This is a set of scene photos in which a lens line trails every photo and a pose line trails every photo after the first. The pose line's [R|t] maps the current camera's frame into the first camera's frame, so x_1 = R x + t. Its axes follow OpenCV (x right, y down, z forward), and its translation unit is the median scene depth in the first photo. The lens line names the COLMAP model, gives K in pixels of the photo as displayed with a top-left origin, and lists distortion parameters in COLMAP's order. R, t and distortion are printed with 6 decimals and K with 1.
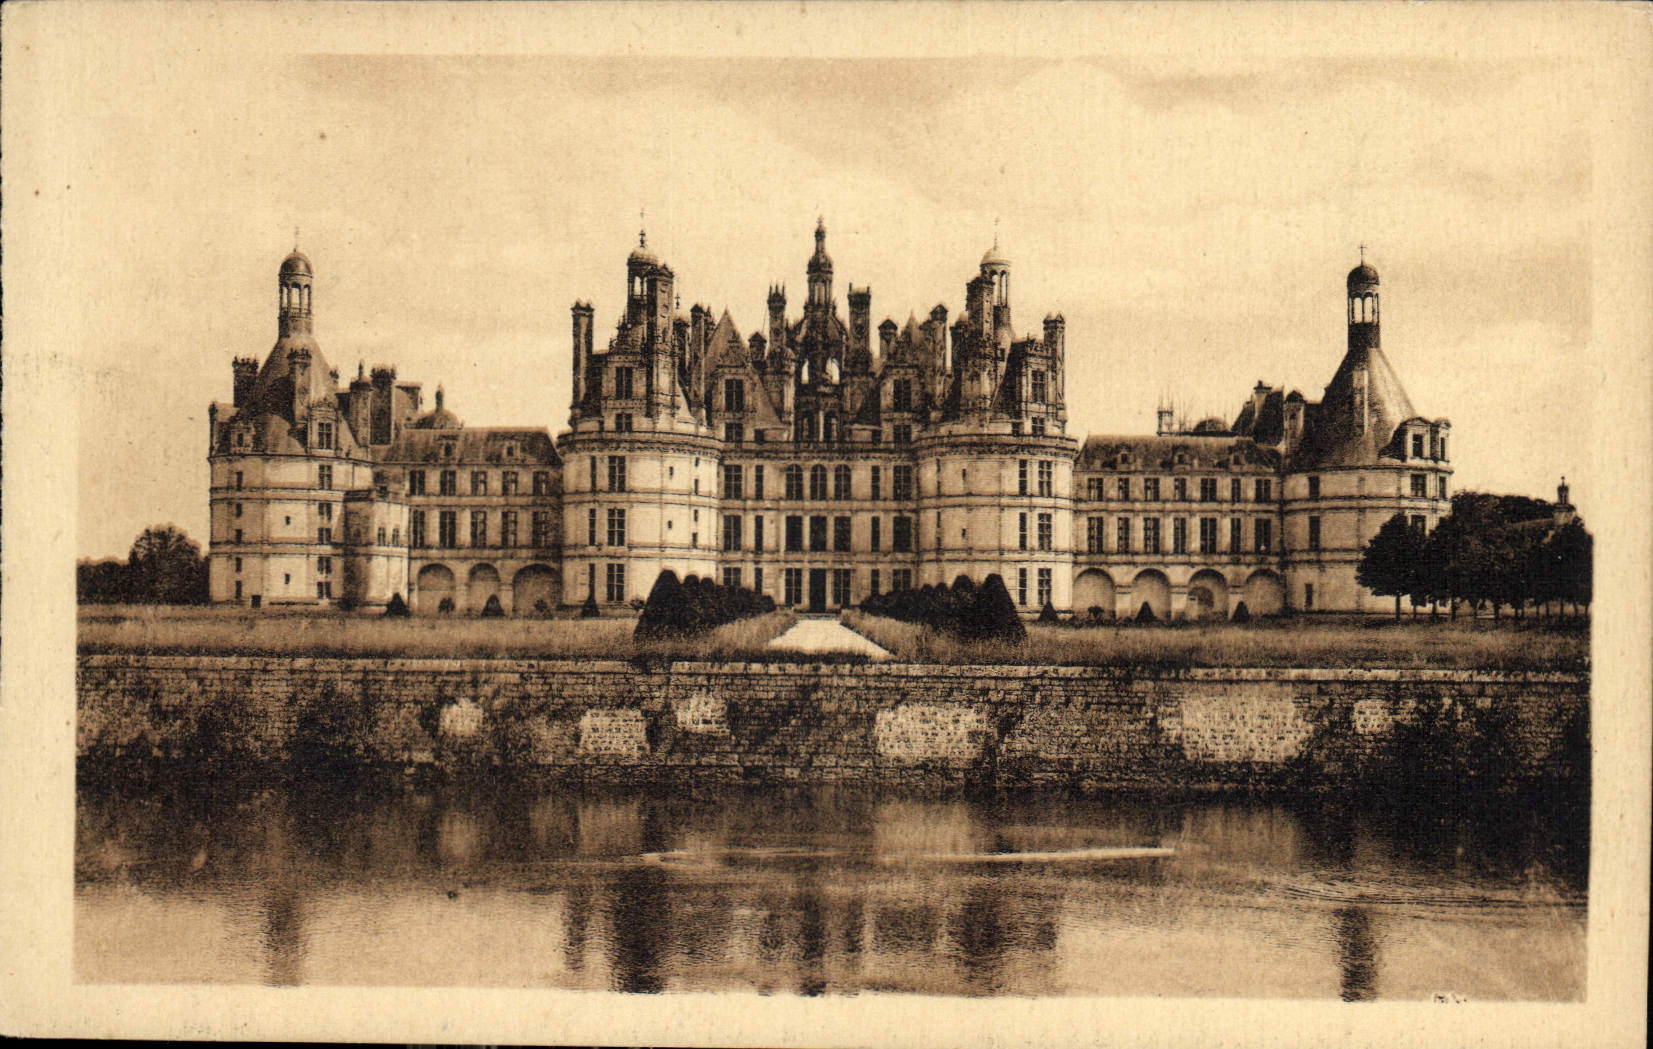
lens RADIAL K [[3548.1, 0, 826.5], [0, 3548.1, 524.5], [0, 0, 1]] dist [-0.082518, -0.108670]
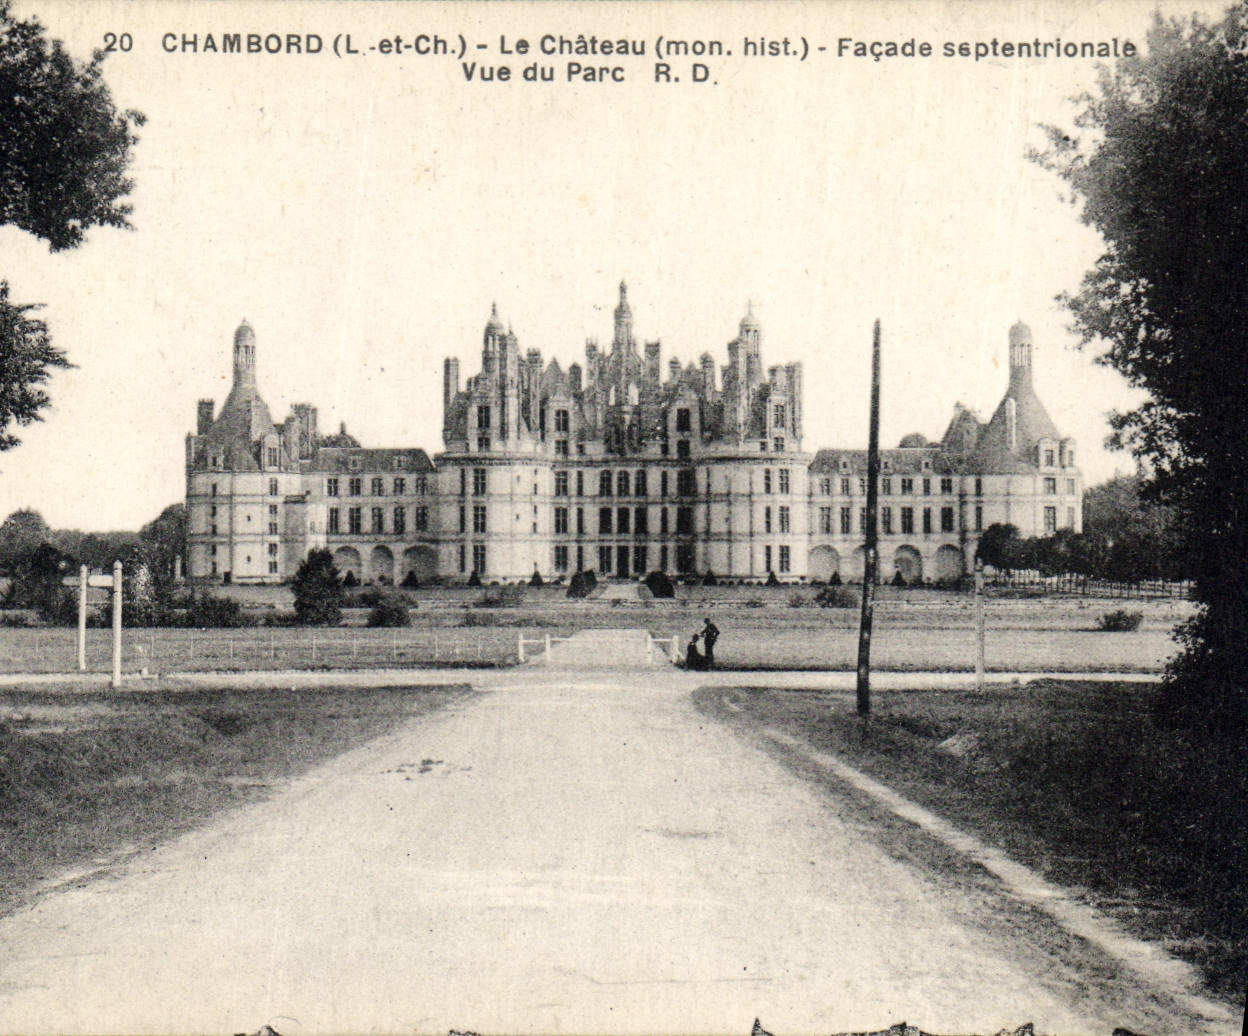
lens RADIAL K [[2829.2, 0, 624.0], [0, 2829.2, 518.0], [0, 0, 1]] dist [0.627089, -0.023196]
pose [[0.999955, -0.009208, -0.002331, 0.000703], [0.009218, 0.999947, 0.004501, -0.003916], [0.002290, -0.004523, 0.999987, -0.113543]]
